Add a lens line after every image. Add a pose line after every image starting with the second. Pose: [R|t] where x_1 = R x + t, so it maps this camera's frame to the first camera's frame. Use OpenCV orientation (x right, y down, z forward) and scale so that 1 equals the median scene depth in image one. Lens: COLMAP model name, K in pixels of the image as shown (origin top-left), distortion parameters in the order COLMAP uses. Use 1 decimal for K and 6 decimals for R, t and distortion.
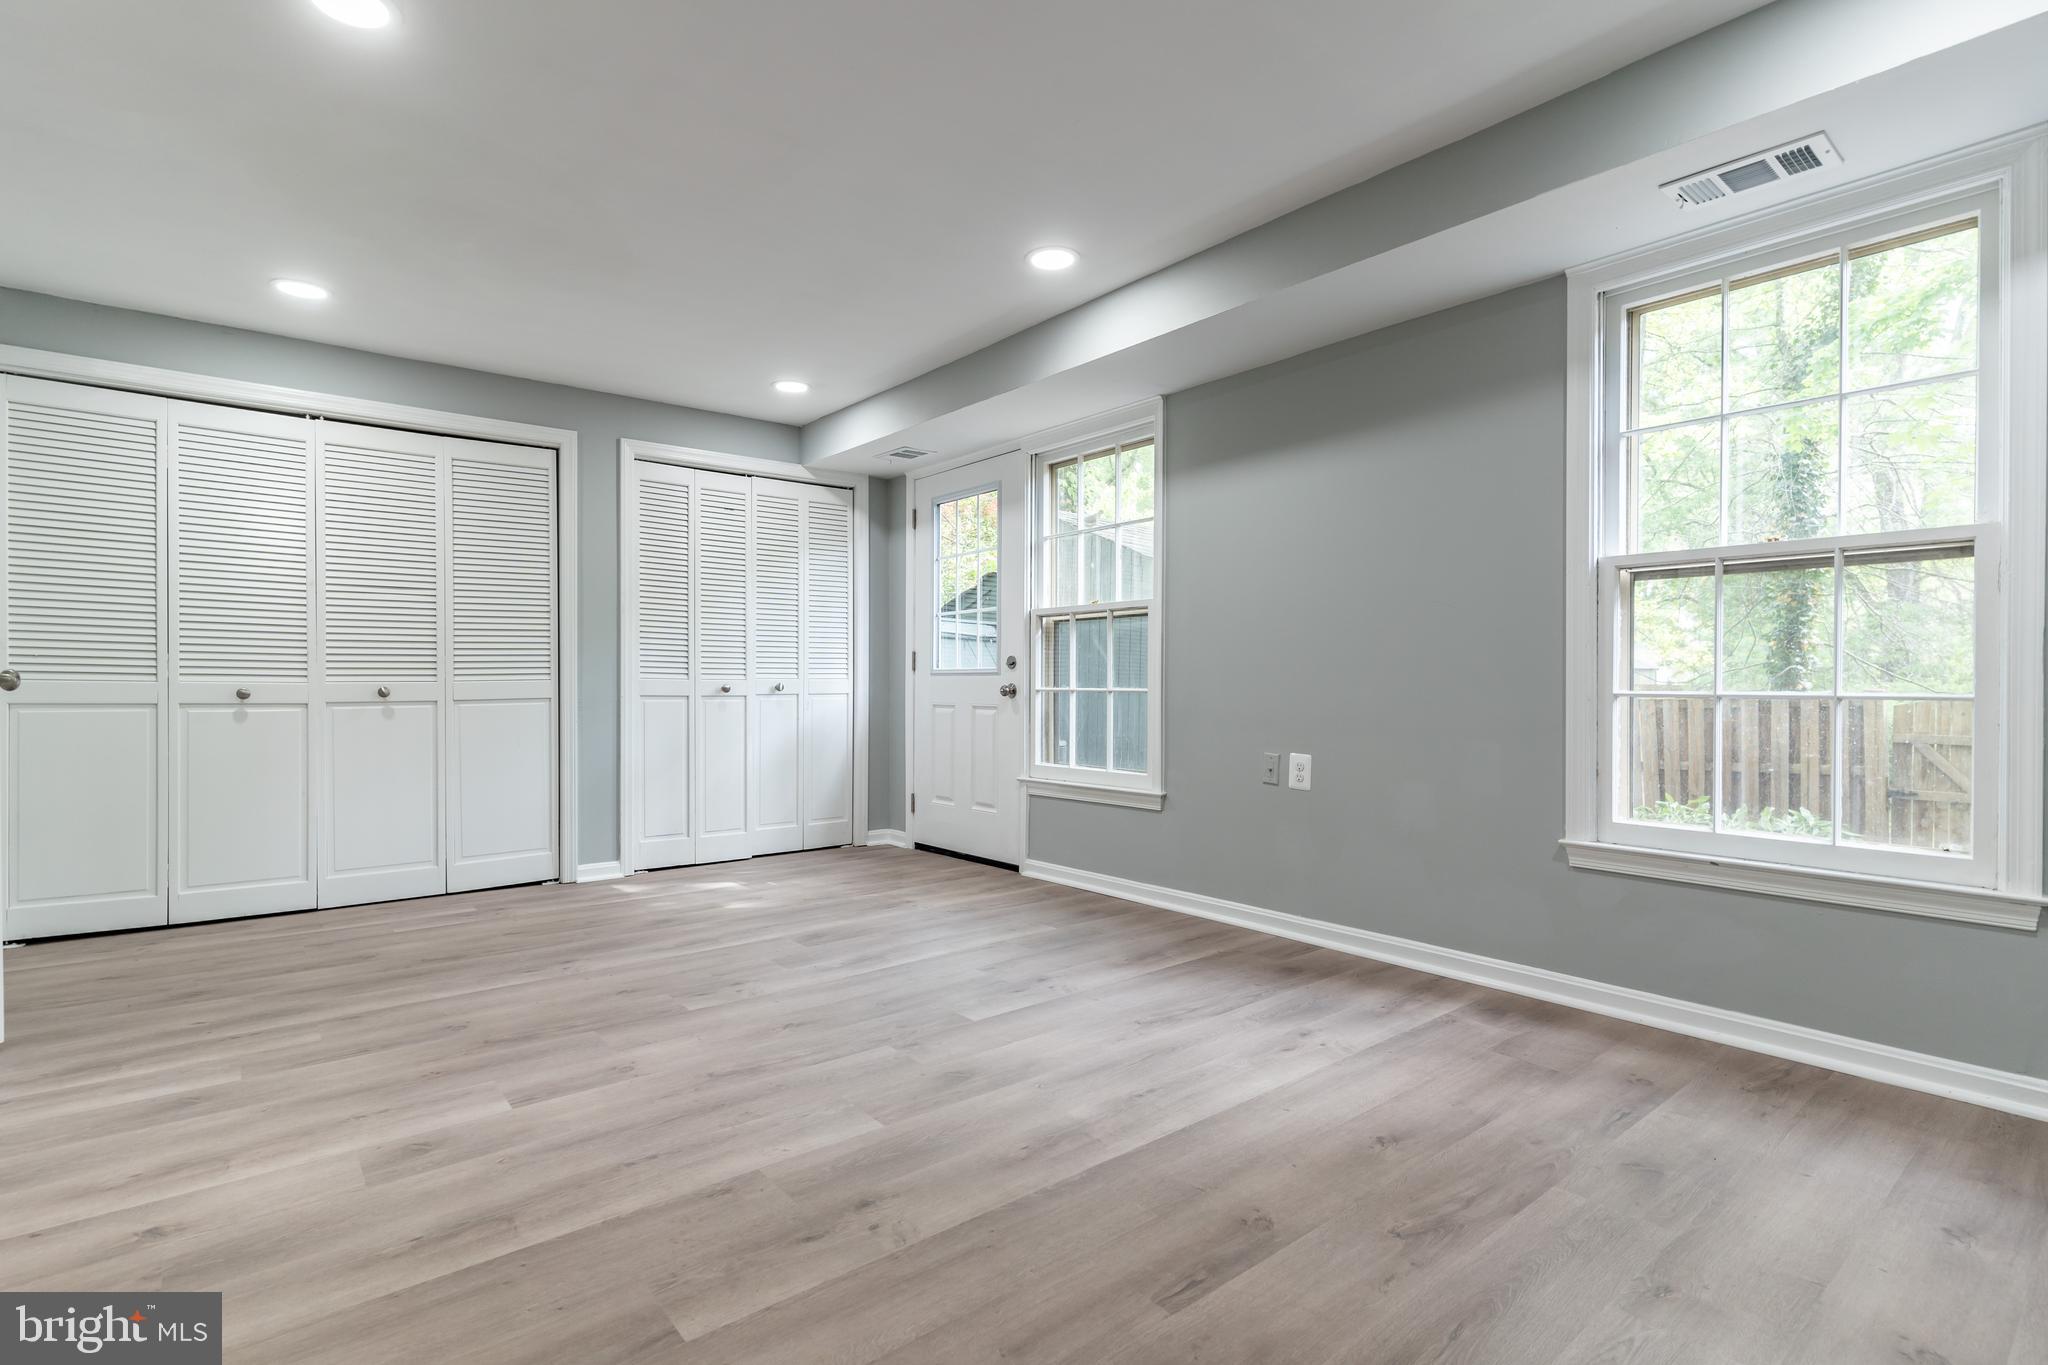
lens RADIAL K [[968.3, 0, 986.2], [0, 968.3, 680.9], [0, 0, 1]] dist [-0.000188, -0.001620]
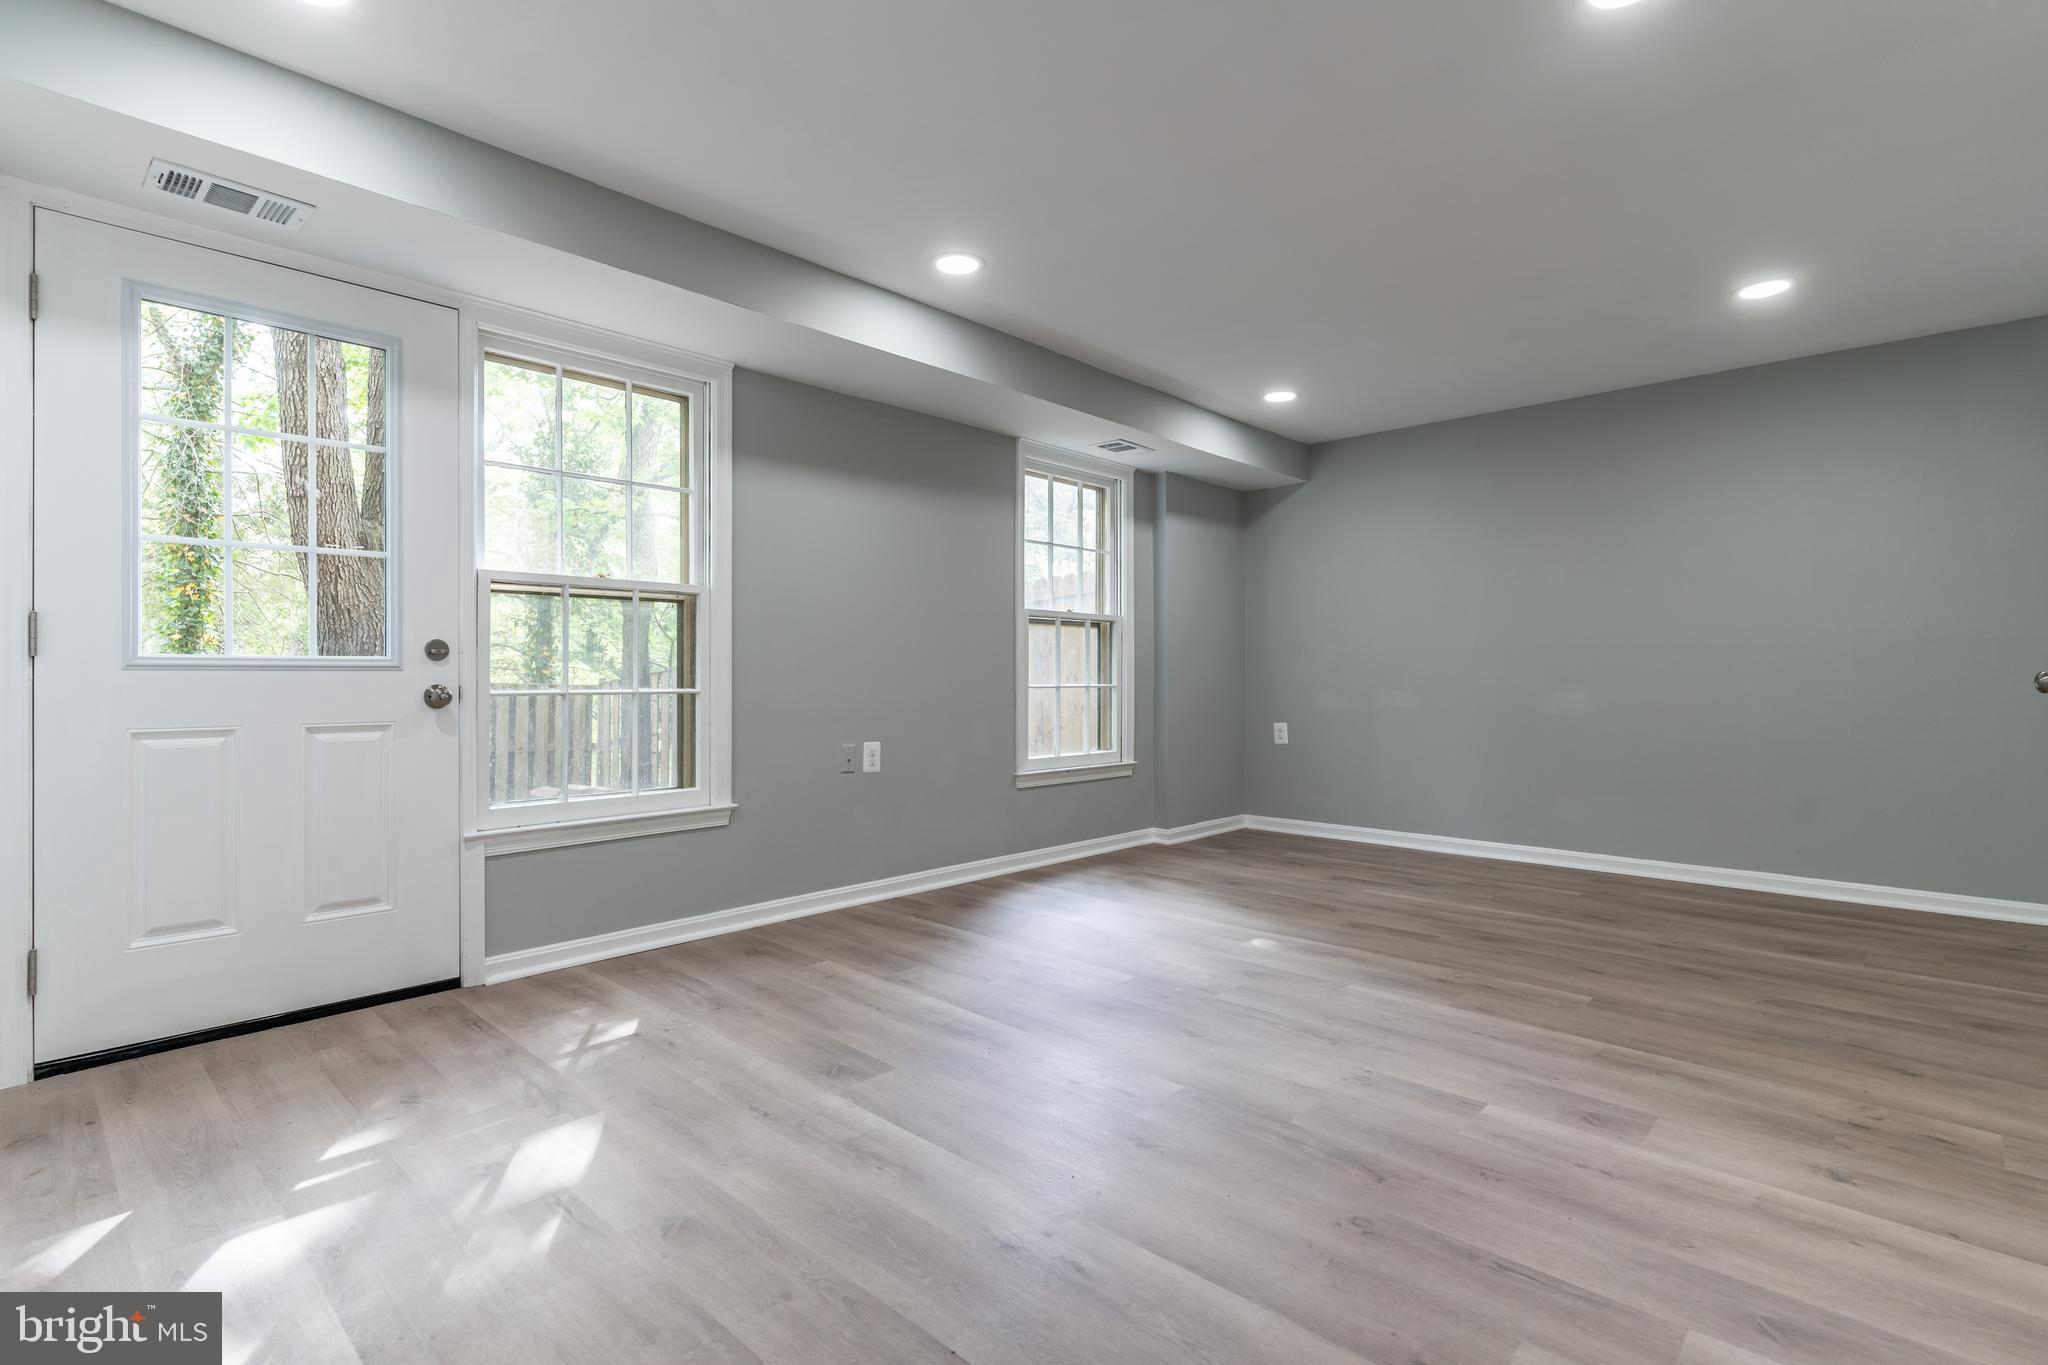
lens RADIAL K [[968.3, 0, 1029.6], [0, 968.3, 677.5], [0, 0, 1]] dist [-0.000188, -0.001620]
pose [[-0.148407, -0.000708, 0.988926, -1.015427], [-0.000849, 0.999999, 0.000588, -0.004609], [-0.988926, -0.000752, -0.148407, 1.161818]]
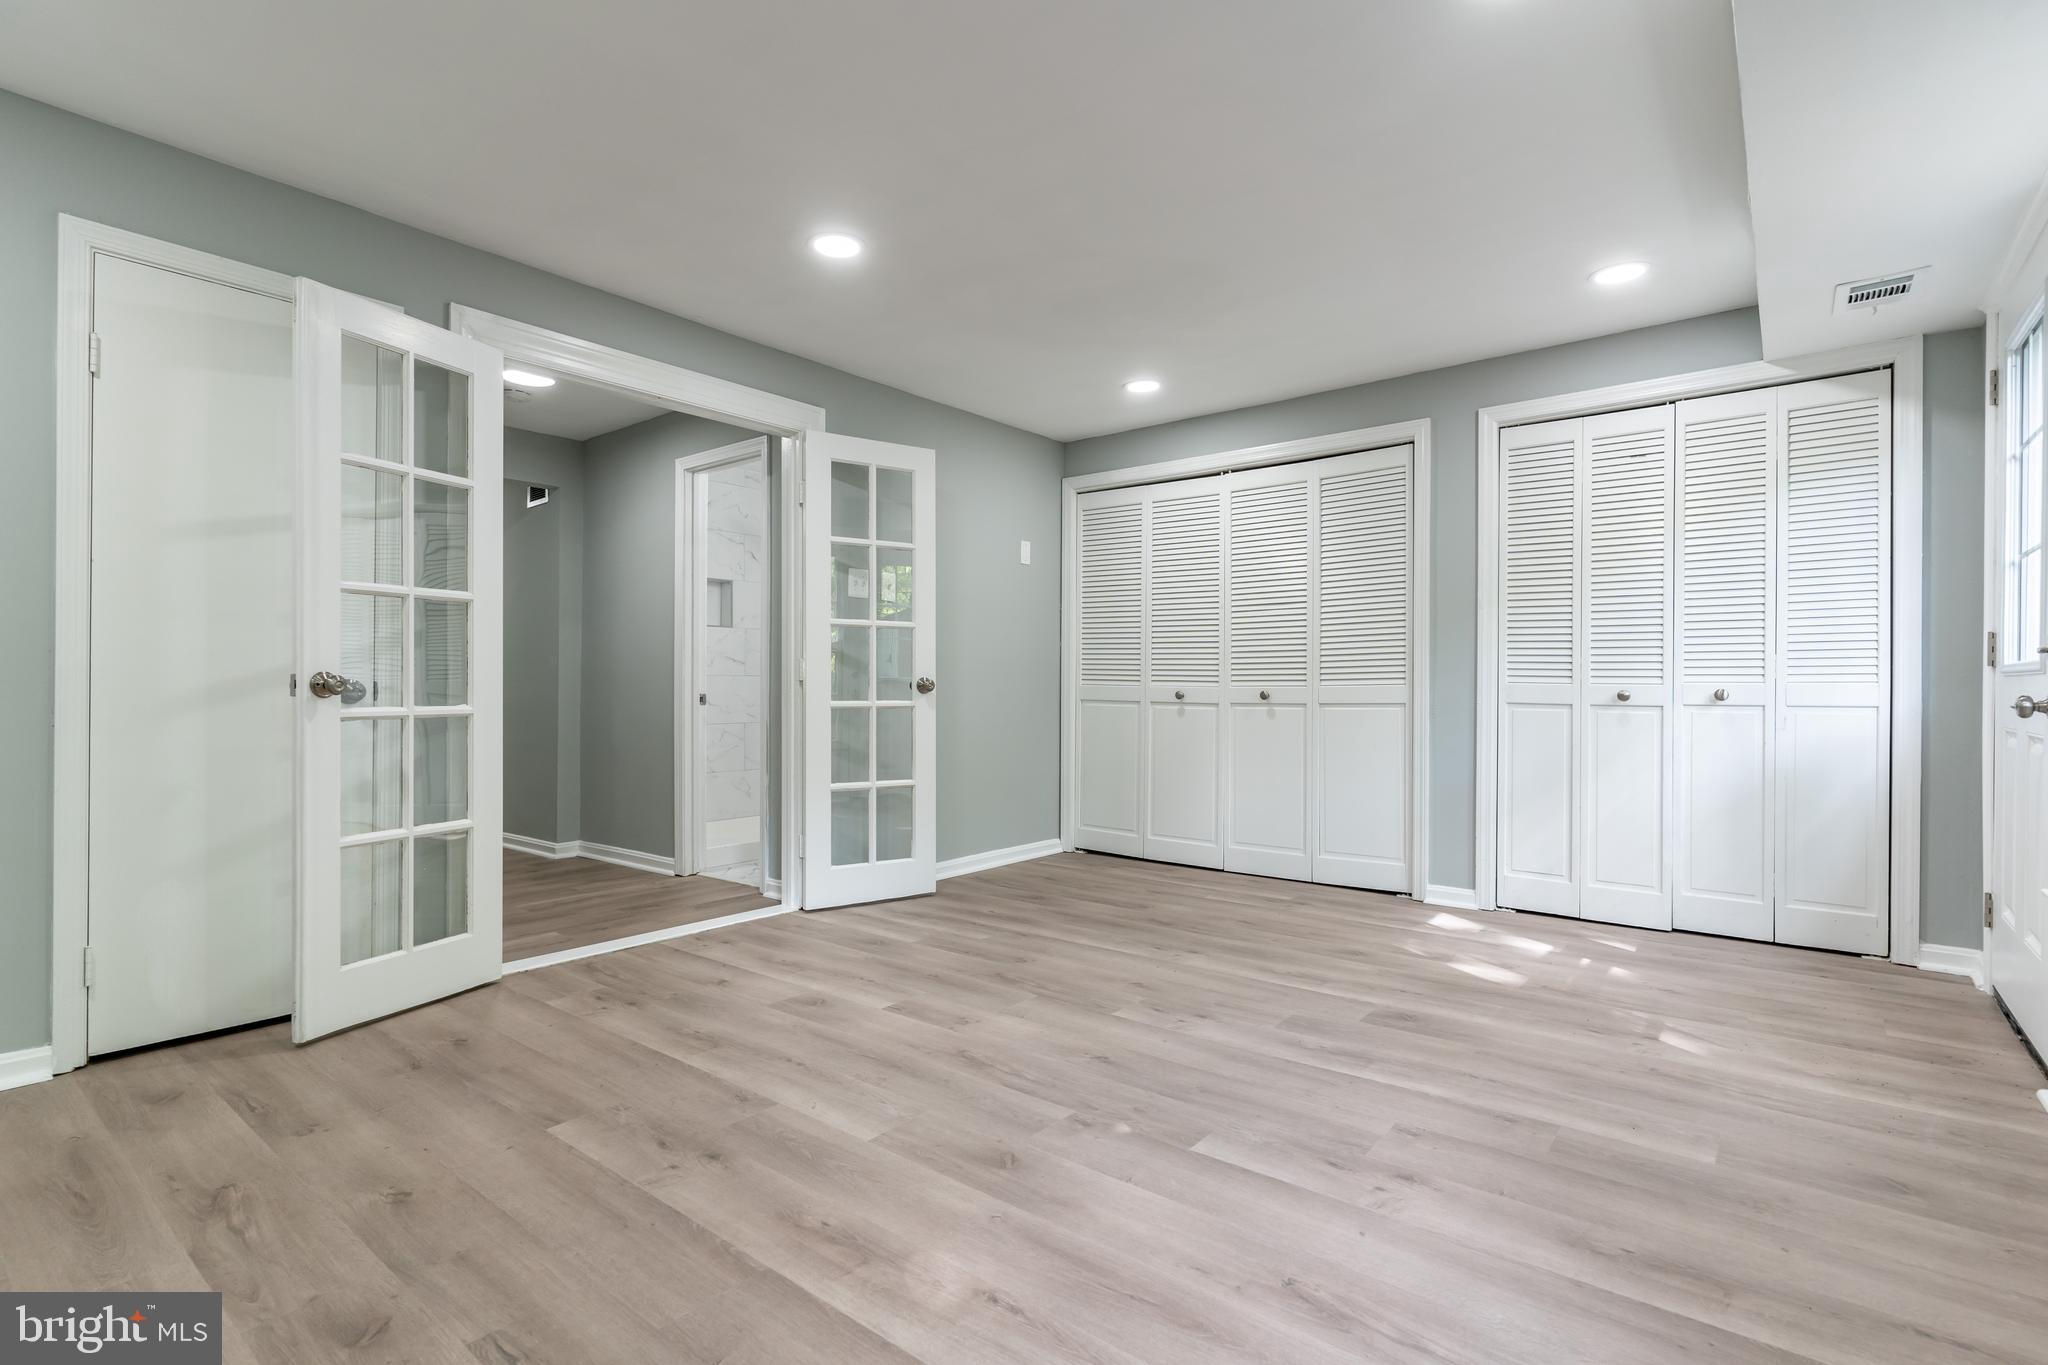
lens RADIAL K [[968.3, 0, 1032.4], [0, 968.3, 676.1], [0, 0, 1]] dist [-0.000188, -0.001620]
pose [[0.228152, -0.008199, -0.973591, 0.610447], [0.000209, 0.999965, -0.008372, -0.002383], [0.973625, 0.001707, 0.228146, 0.640990]]
